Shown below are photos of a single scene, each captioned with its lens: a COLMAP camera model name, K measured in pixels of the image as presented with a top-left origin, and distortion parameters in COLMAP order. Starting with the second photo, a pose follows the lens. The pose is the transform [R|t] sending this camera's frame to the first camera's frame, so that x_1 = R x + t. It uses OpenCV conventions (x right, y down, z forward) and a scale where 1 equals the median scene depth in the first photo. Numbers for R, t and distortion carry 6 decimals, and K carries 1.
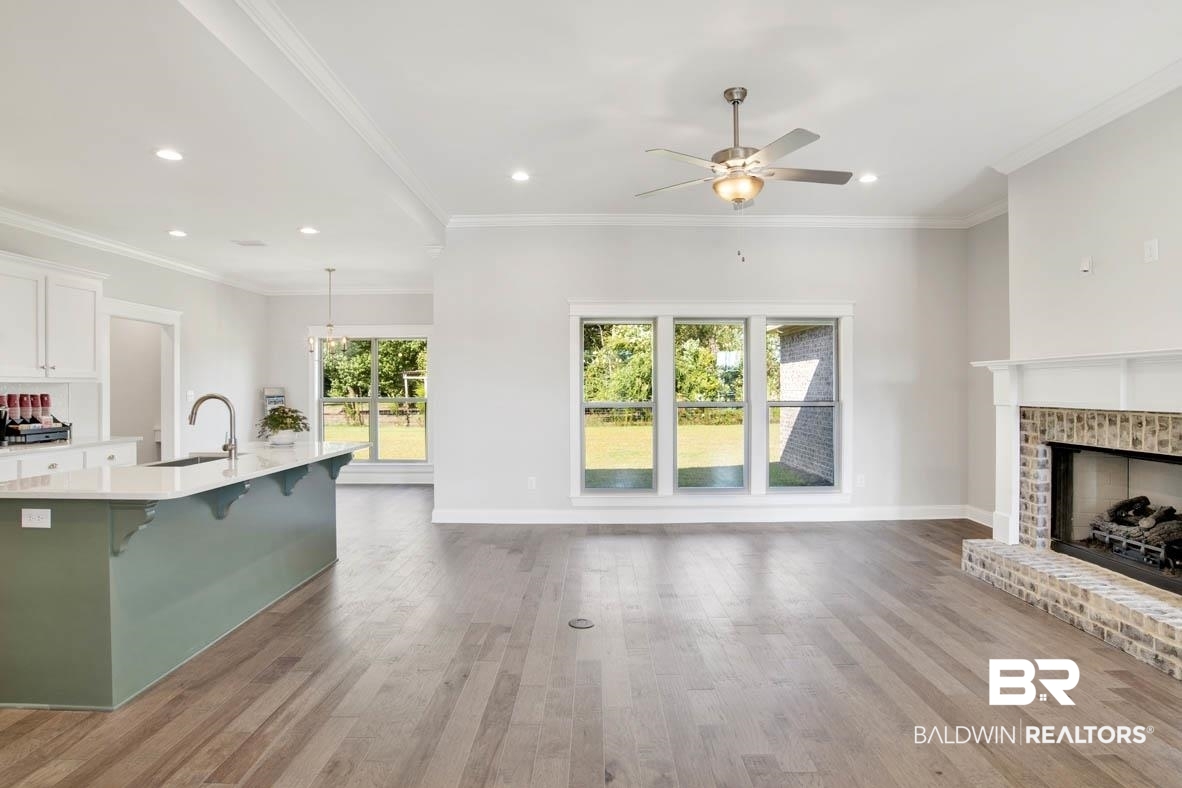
lens RADIAL K [[617.1, 0, 596.5], [0, 617.1, 386.0], [0, 0, 1]] dist [-0.056168, 0.008237]
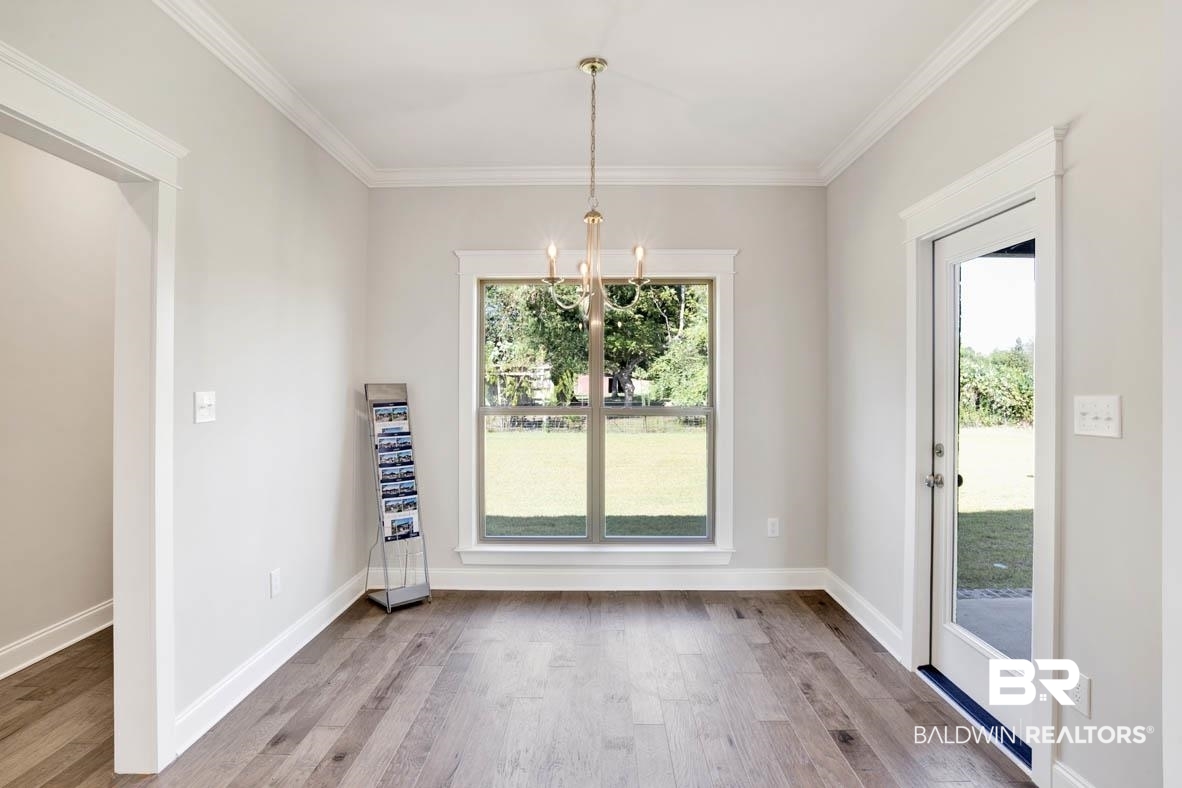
lens RADIAL K [[617.1, 0, 590.5], [0, 617.1, 387.5], [0, 0, 1]] dist [-0.056168, 0.008237]
pose [[0.999787, 0.003871, -0.020288, -0.754060], [-0.003780, 0.999983, 0.004509, 0.005131], [0.020305, -0.004431, 0.999784, 1.109783]]
